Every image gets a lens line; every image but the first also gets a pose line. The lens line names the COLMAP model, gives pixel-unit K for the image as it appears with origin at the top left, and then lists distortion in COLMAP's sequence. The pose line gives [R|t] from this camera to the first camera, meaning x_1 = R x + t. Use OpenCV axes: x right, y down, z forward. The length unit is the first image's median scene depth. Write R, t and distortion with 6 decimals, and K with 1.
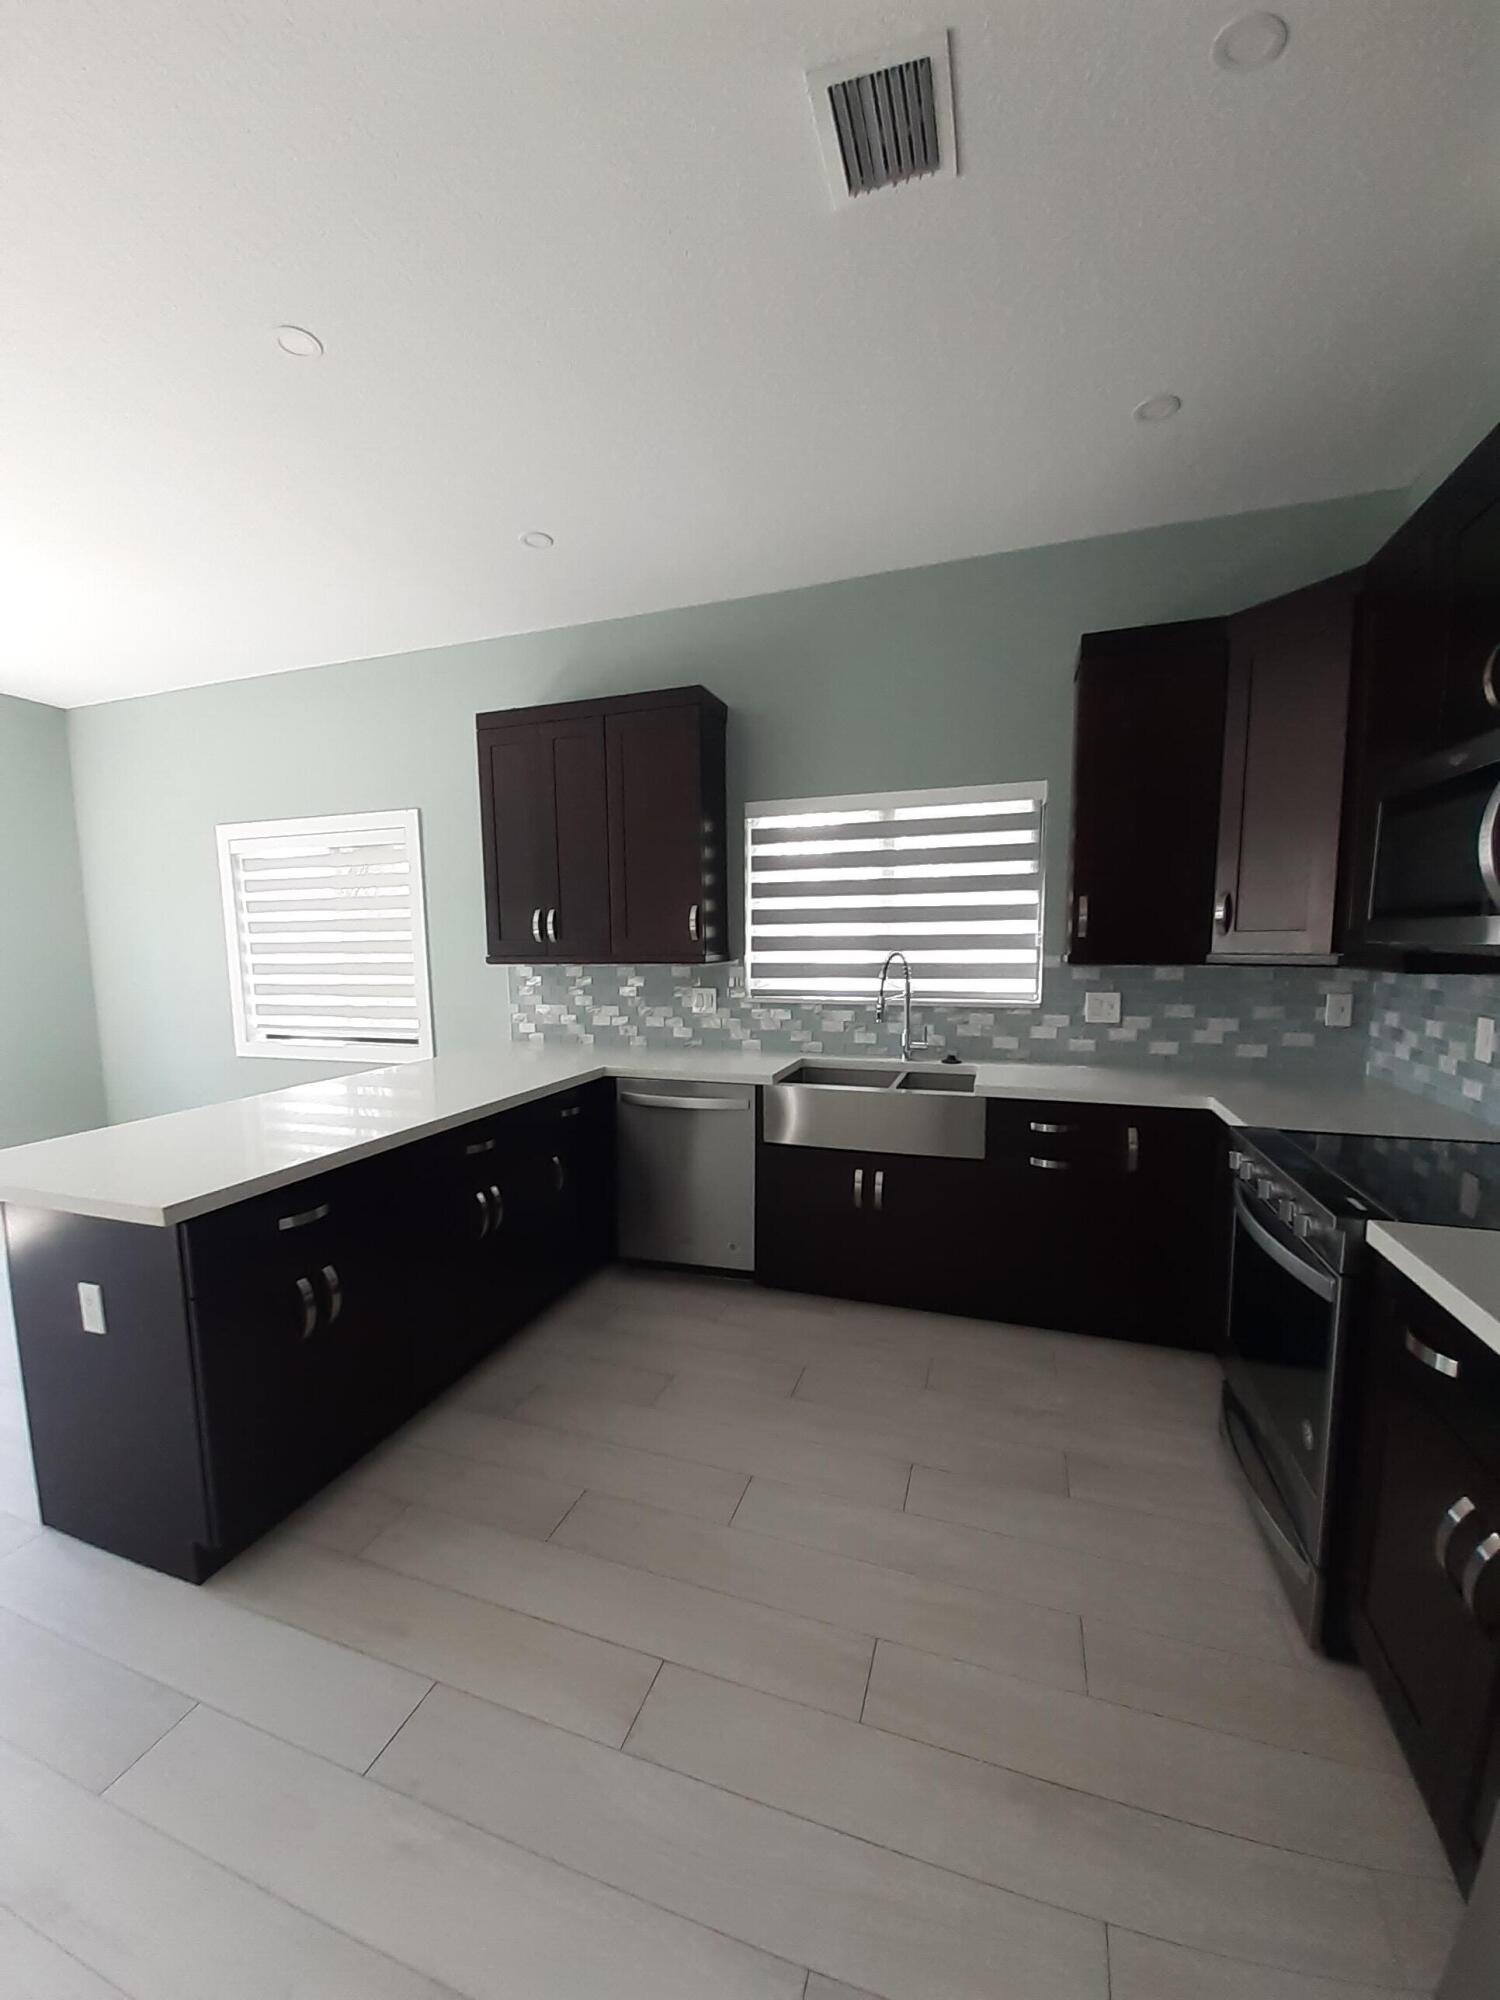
lens RADIAL K [[783.8, 0, 739.7], [0, 783.8, 1031.4], [0, 0, 1]] dist [0.009305, -0.012047]
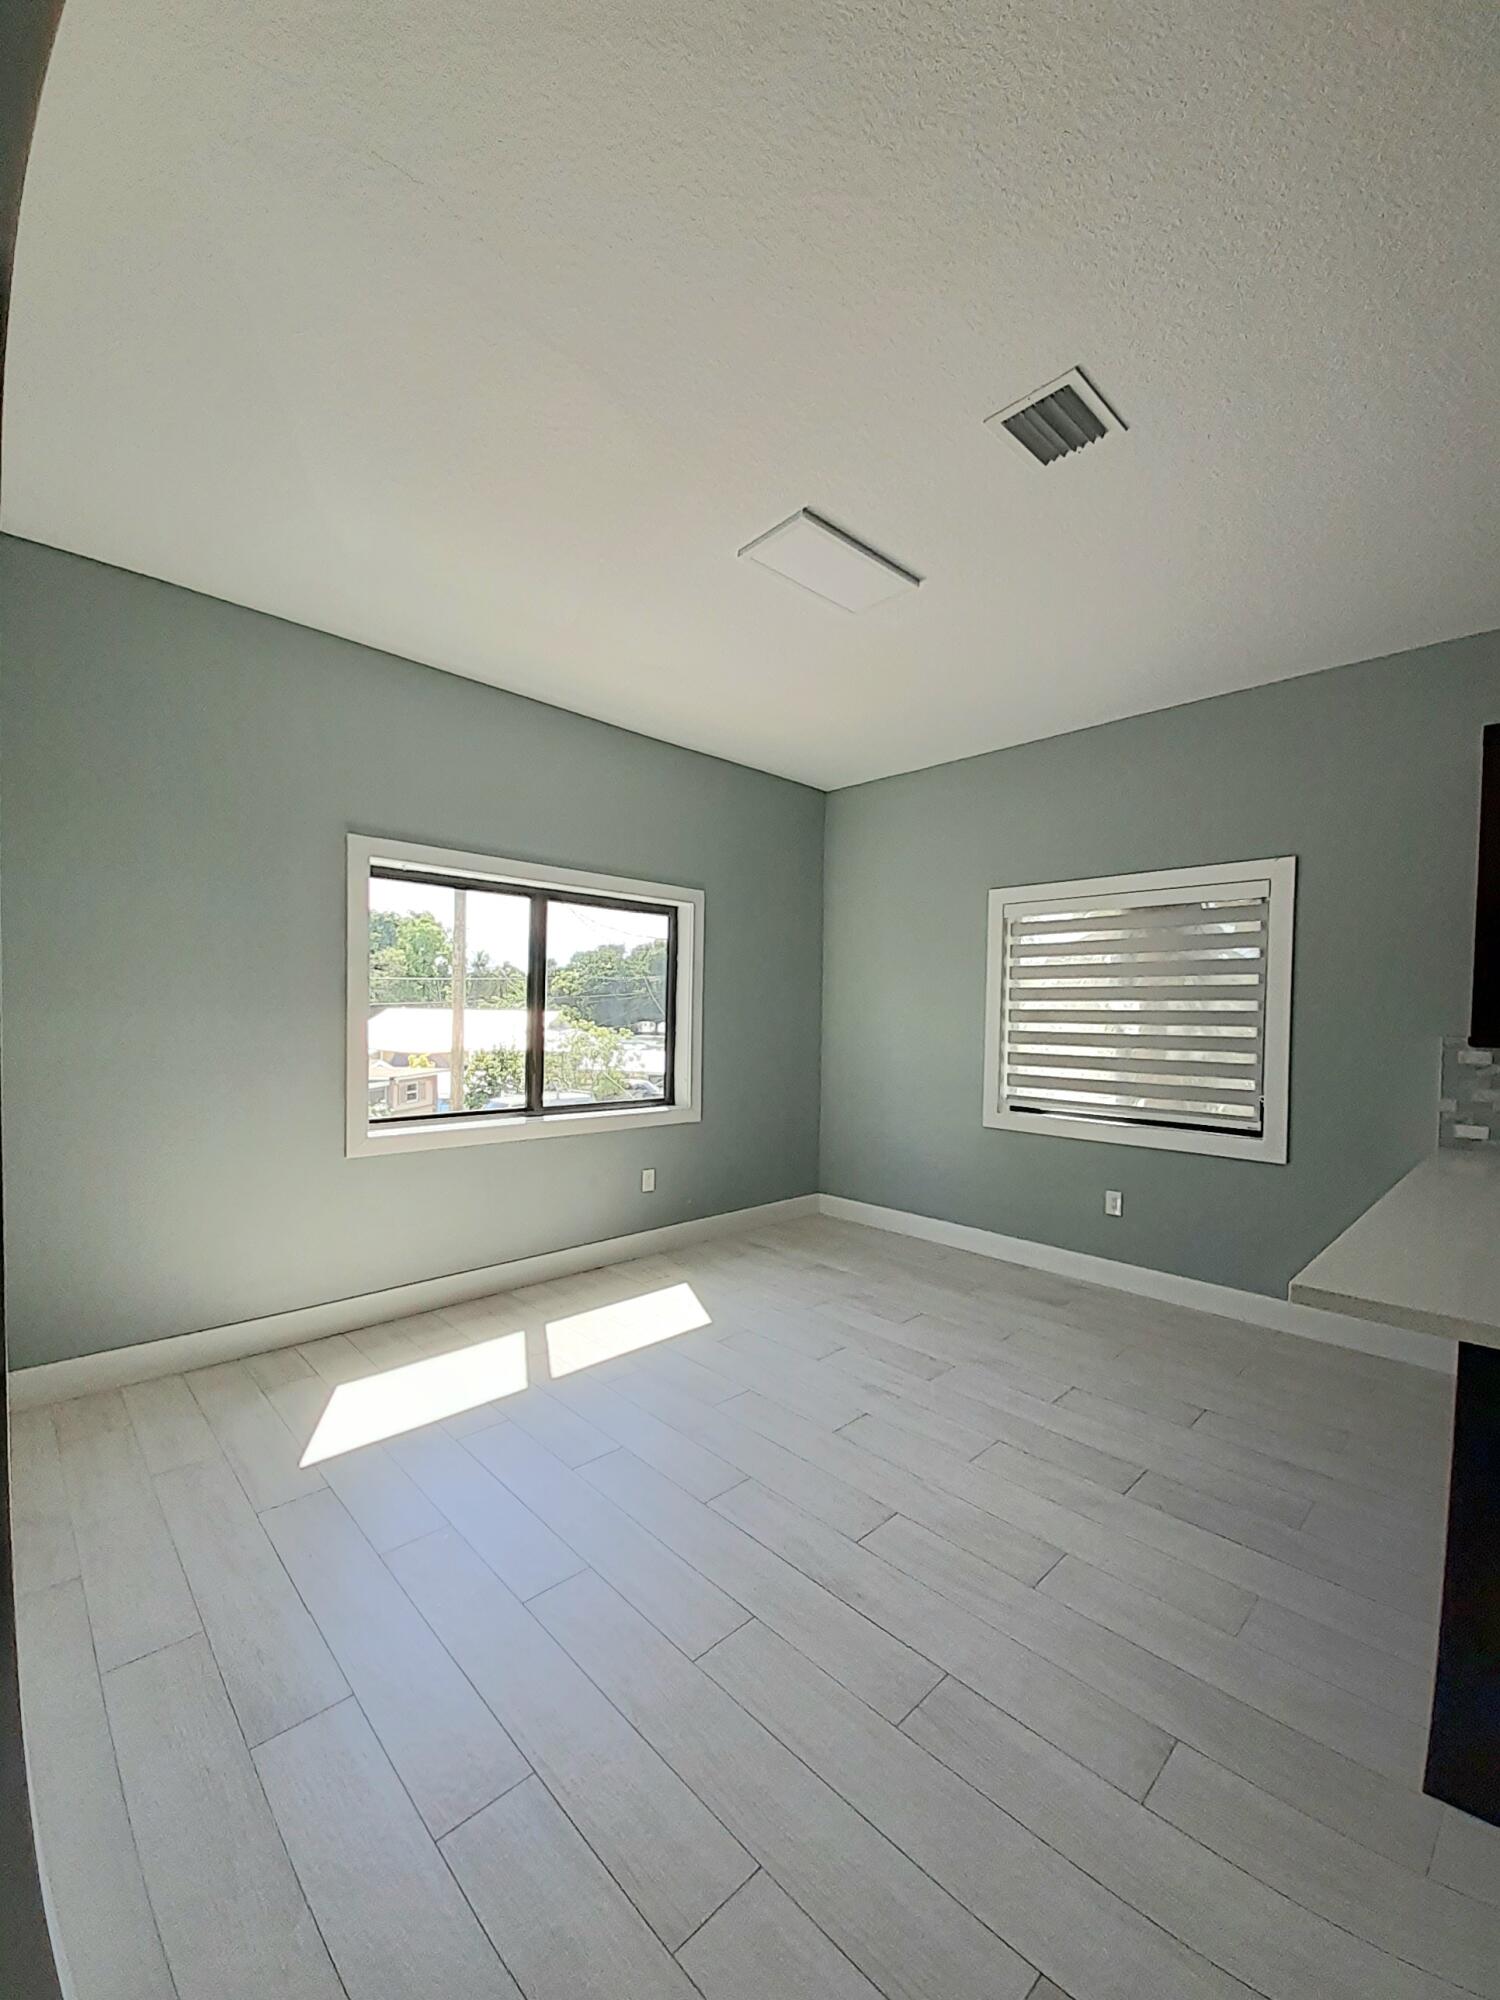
lens RADIAL K [[783.8, 0, 739.7], [0, 783.8, 1031.4], [0, 0, 1]] dist [0.009305, -0.012047]
pose [[0.891269, 0.037577, -0.451915, -0.494965], [-0.076470, 0.994744, -0.068100, 0.003935], [0.446981, 0.095254, 0.889458, 0.006618]]
